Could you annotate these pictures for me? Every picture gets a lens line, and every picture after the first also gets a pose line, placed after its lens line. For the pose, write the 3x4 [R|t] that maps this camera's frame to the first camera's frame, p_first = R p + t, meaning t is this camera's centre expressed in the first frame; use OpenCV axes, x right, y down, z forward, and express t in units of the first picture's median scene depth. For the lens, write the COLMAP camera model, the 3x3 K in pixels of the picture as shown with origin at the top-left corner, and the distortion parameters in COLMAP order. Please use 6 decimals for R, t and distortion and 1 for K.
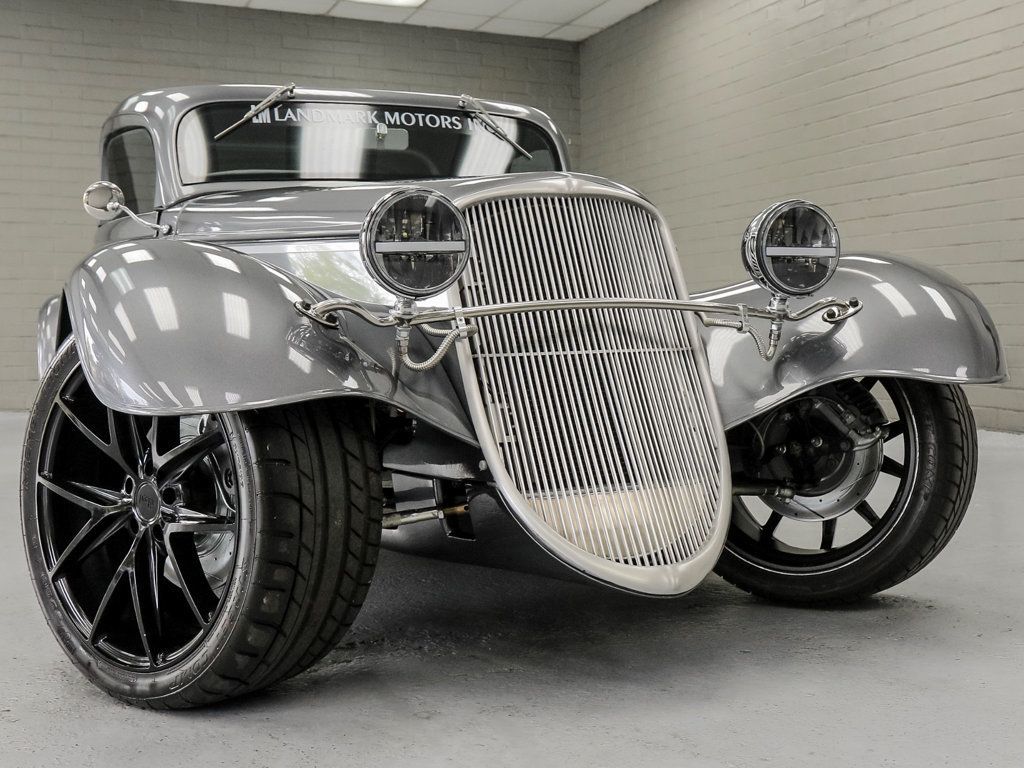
lens RADIAL K [[797.4, 0, 511.7], [0, 797.4, 369.1], [0, 0, 1]] dist [-0.002870, 0.000670]
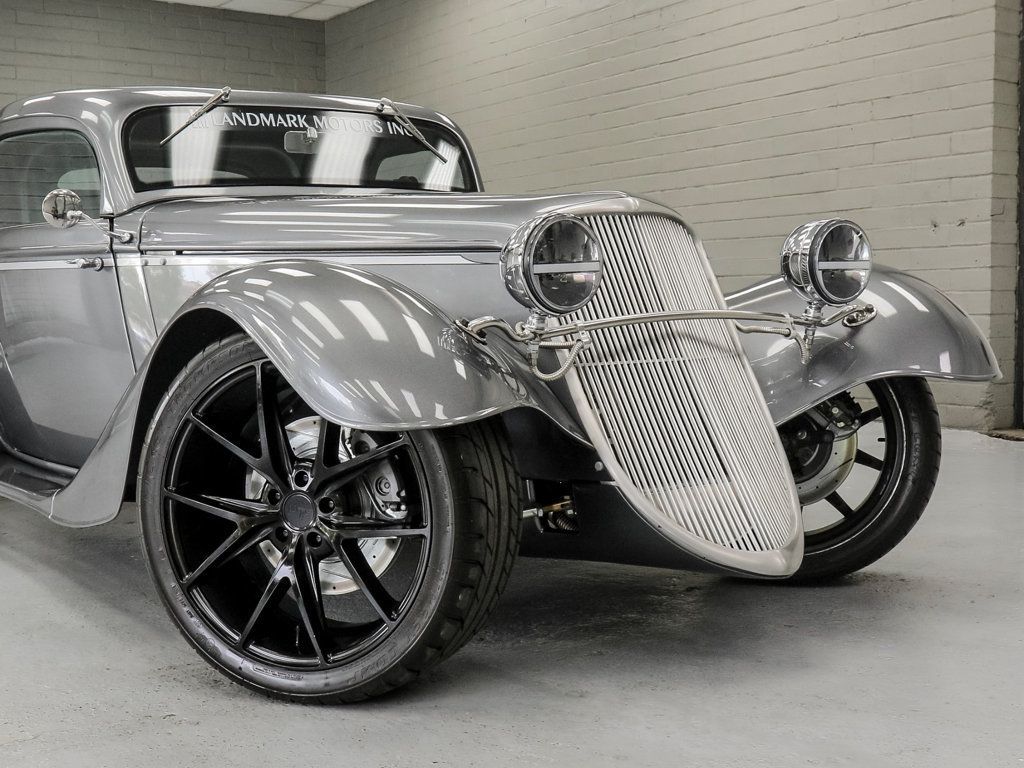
lens RADIAL K [[790.2, 0, 512.0], [0, 790.2, 384.0], [0, 0, 1]] dist [-0.002874, -0.000932]
pose [[0.993835, -0.017362, 0.109505, -0.253929], [0.014715, 0.999581, 0.024937, -0.019057], [-0.109892, -0.023172, 0.993673, -0.053126]]
